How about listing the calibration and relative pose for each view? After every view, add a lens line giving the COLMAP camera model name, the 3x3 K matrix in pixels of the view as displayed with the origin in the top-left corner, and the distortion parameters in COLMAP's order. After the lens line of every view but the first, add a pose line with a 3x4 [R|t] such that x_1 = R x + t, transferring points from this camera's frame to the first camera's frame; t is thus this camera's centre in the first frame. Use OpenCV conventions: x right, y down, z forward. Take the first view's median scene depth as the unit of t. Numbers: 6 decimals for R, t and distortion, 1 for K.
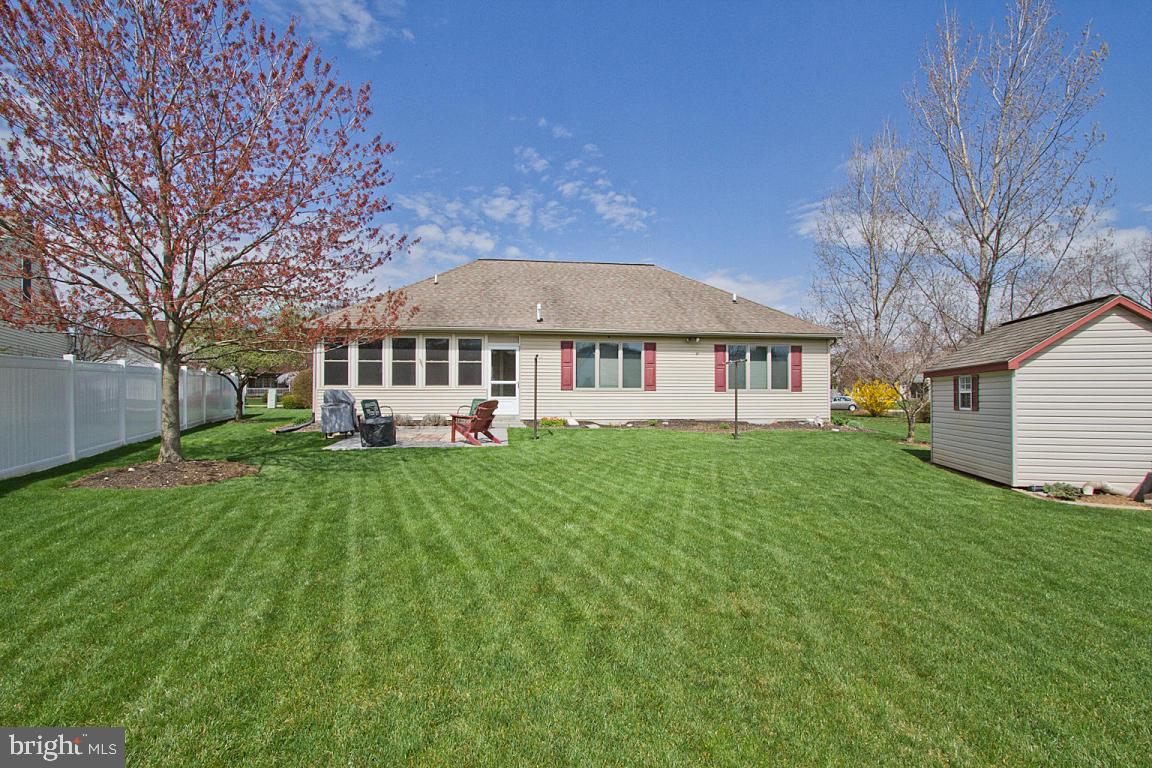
lens RADIAL K [[533.8, 0, 577.1], [0, 533.8, 393.3], [0, 0, 1]] dist [-0.022706, 0.000623]
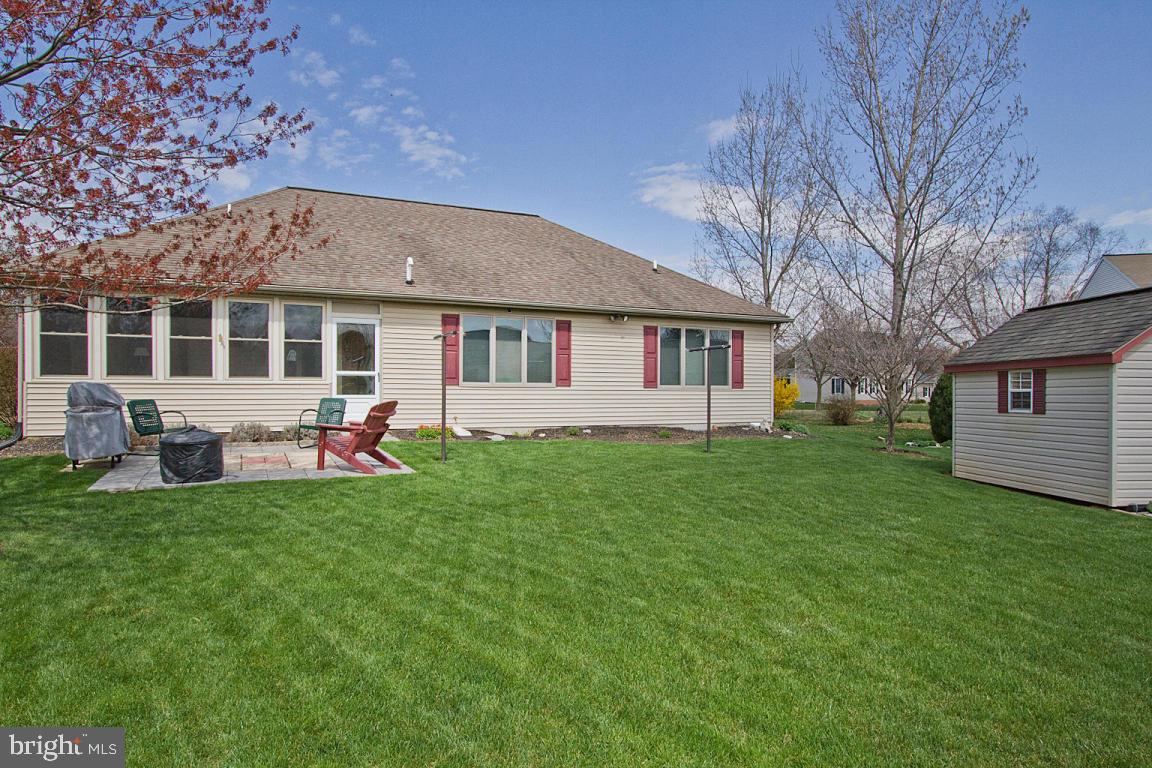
lens RADIAL K [[680.3, 0, 576.0], [0, 680.3, 384.0], [0, 0, 1]] dist [-0.022346, 0.001645]
pose [[0.955878, 0.005108, 0.293718, -0.120166], [-0.002818, 0.999962, -0.008220, -0.000829], [-0.293749, 0.007029, 0.955857, 0.110562]]
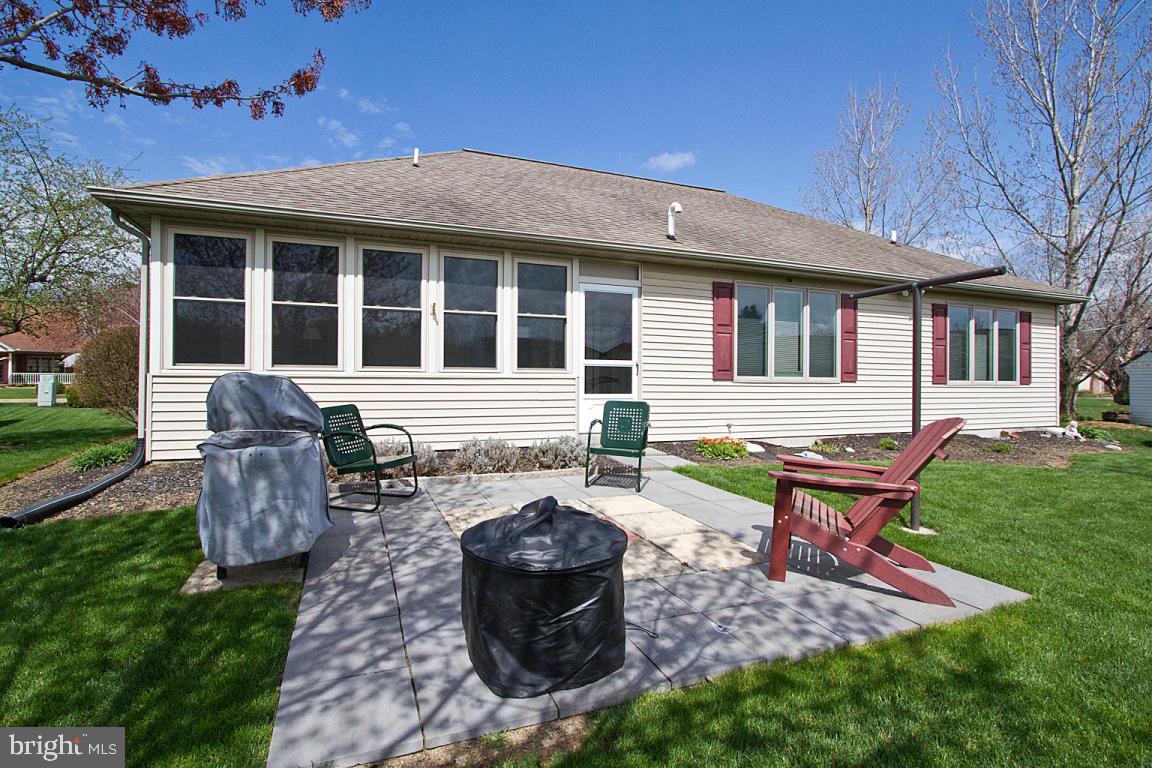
lens RADIAL K [[555.4, 0, 576.0], [0, 555.4, 384.0], [0, 0, 1]] dist [-0.022141, 0.000360]
pose [[0.972309, 0.004680, 0.233652, -0.271009], [-0.005571, 0.999980, 0.003154, -0.003376], [-0.233632, -0.004368, 0.972315, 0.518739]]
